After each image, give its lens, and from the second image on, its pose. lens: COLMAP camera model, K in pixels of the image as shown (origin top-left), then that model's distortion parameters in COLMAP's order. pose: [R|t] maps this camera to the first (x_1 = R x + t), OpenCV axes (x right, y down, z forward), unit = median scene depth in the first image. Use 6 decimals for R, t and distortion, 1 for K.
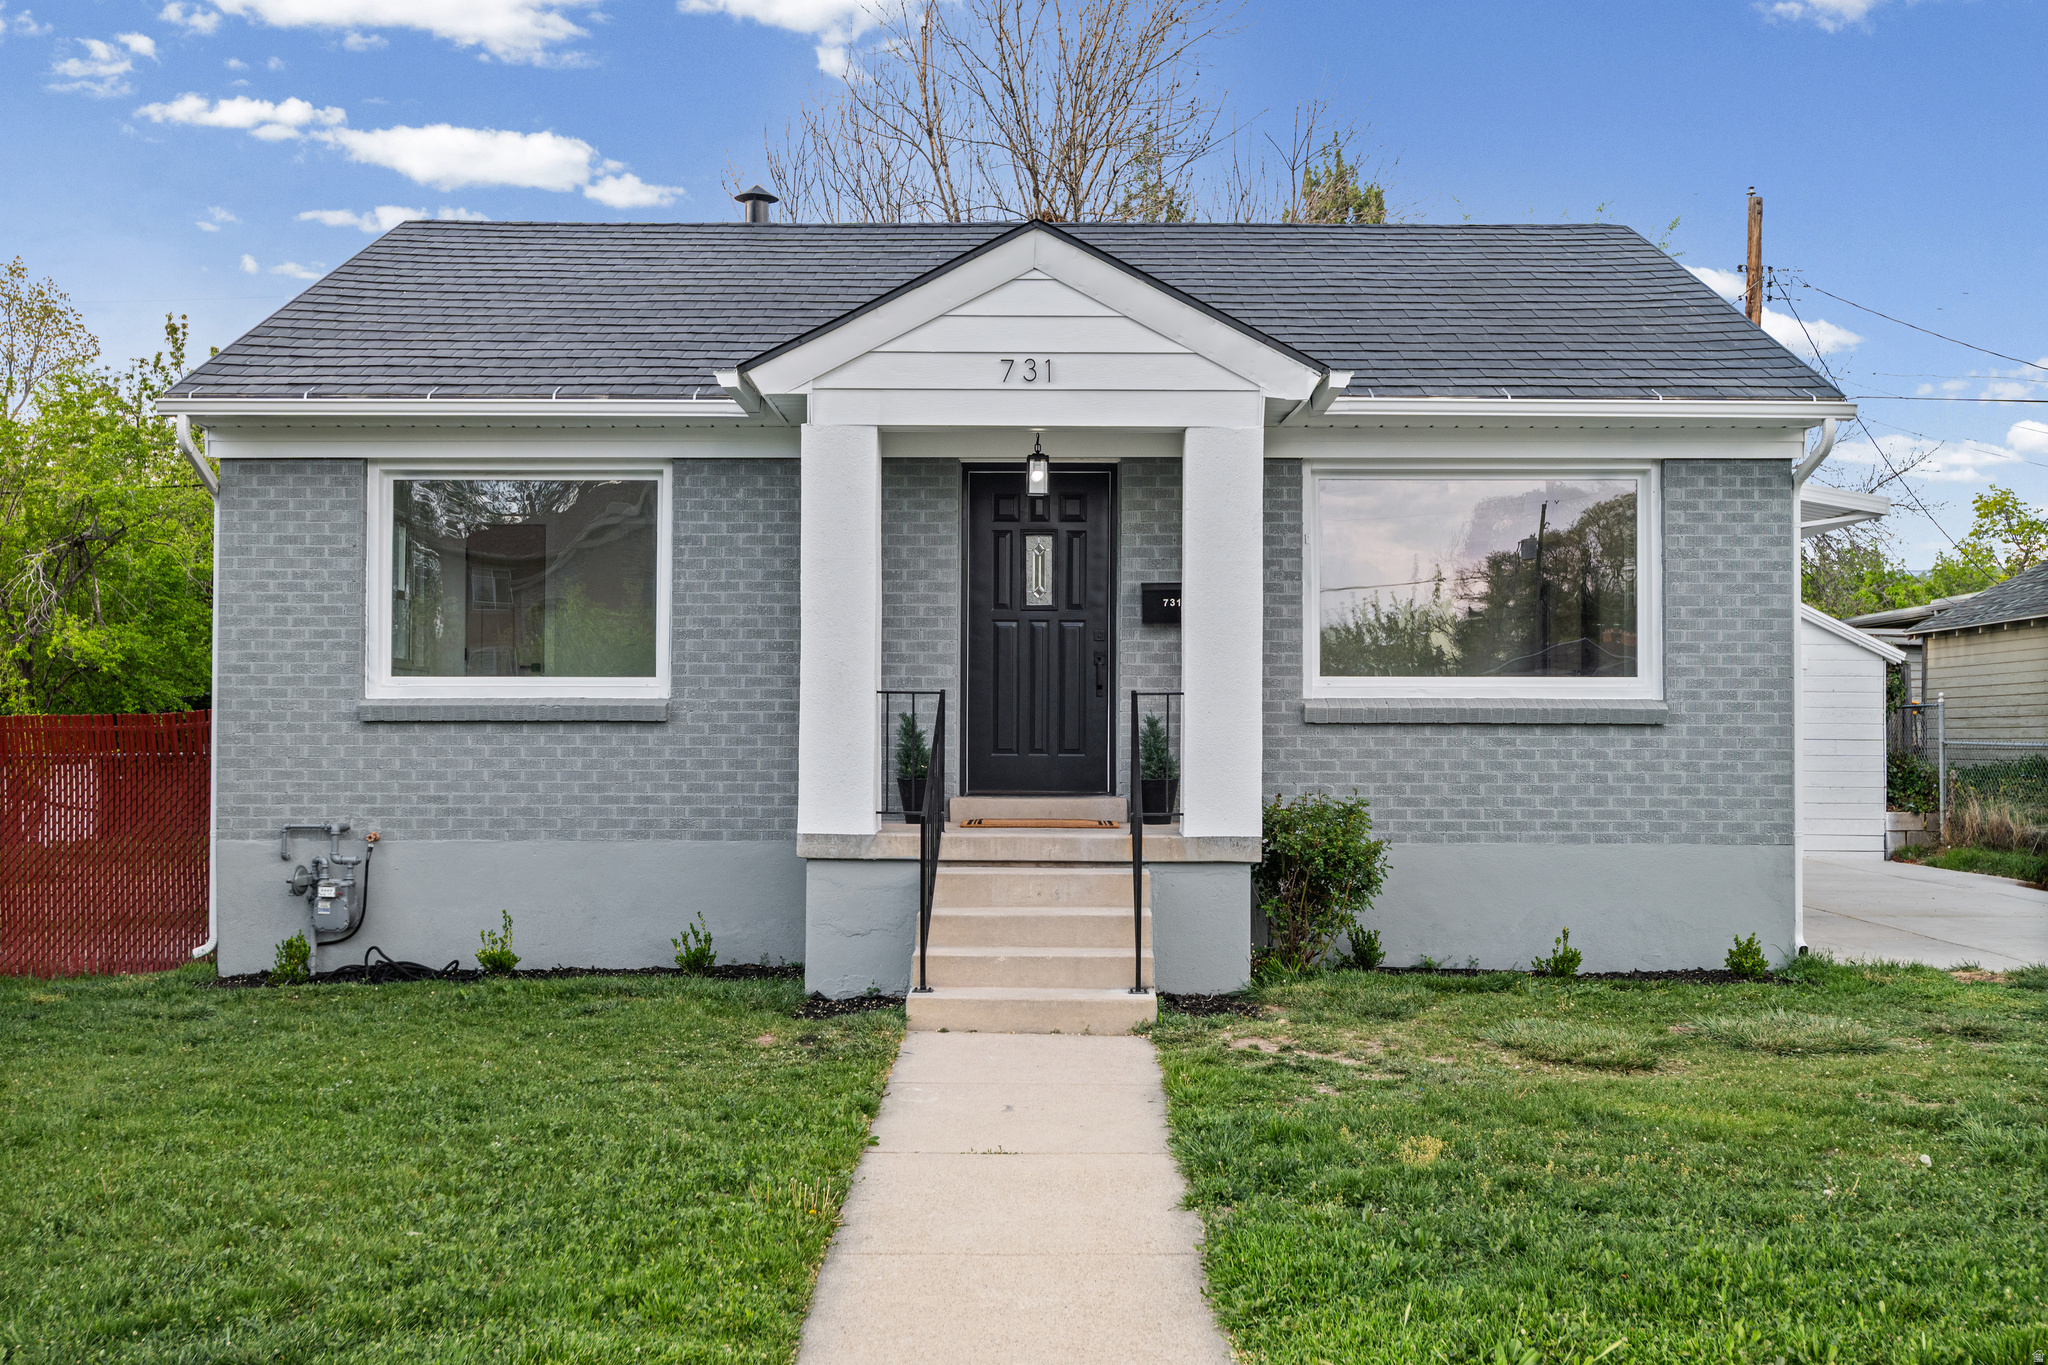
lens RADIAL K [[1826.4, 0, 1023.2], [0, 1826.4, 730.4], [0, 0, 1]] dist [-0.009336, 0.011715]
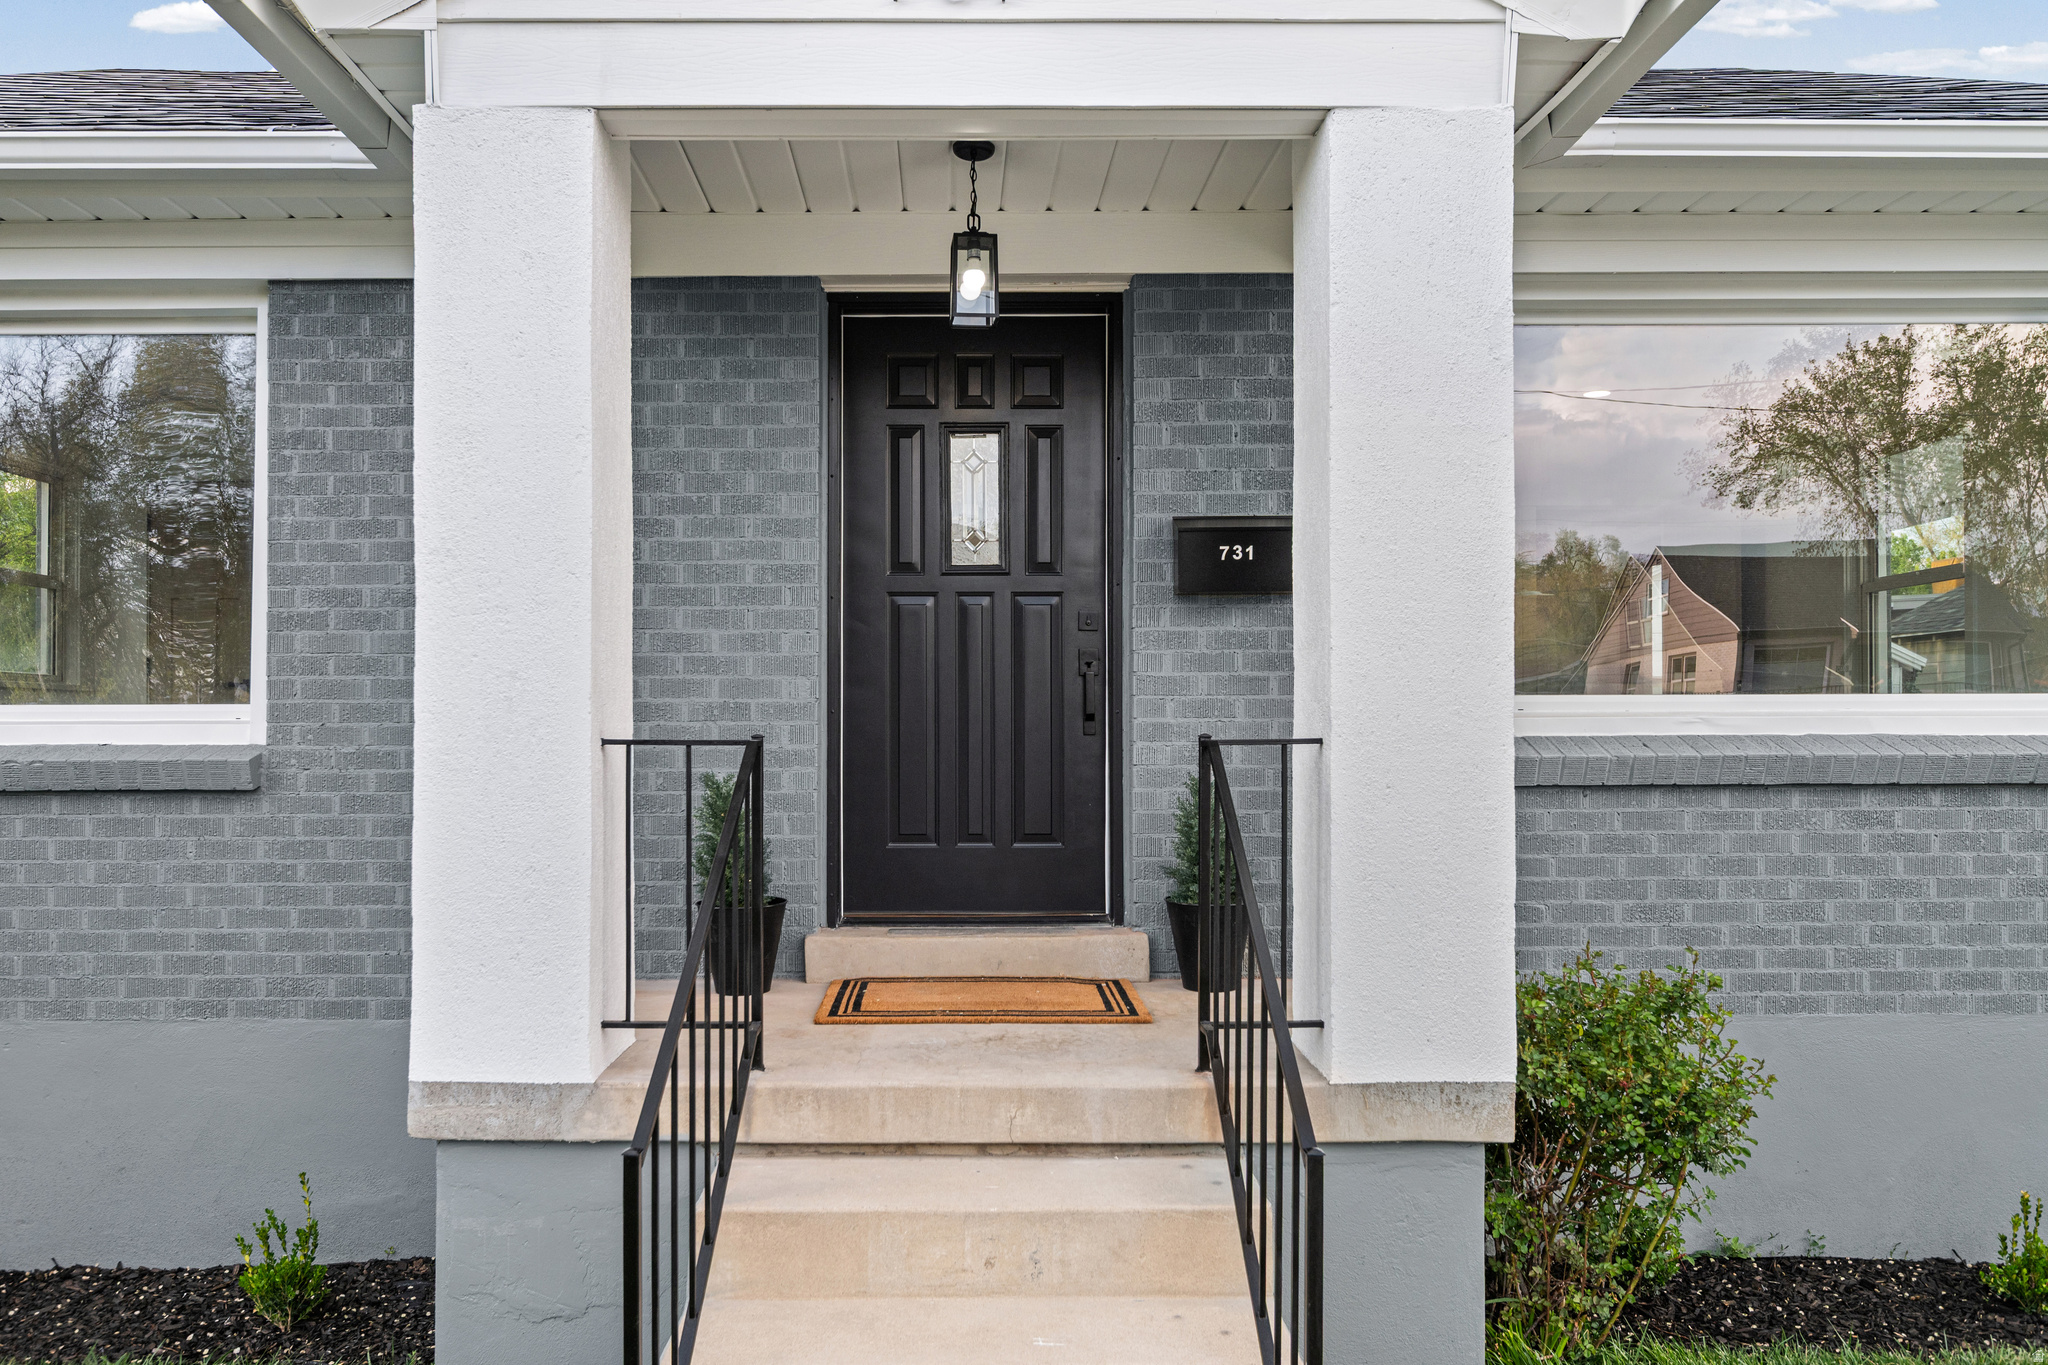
lens RADIAL K [[1474.0, 0, 994.9], [0, 1474.0, 742.6], [0, 0, 1]] dist [-0.003735, -0.001399]
pose [[0.999509, -0.007078, 0.030528, 0.000929], [0.006835, 0.999944, 0.008048, -0.020441], [-0.030583, -0.007836, 0.999502, 0.581024]]
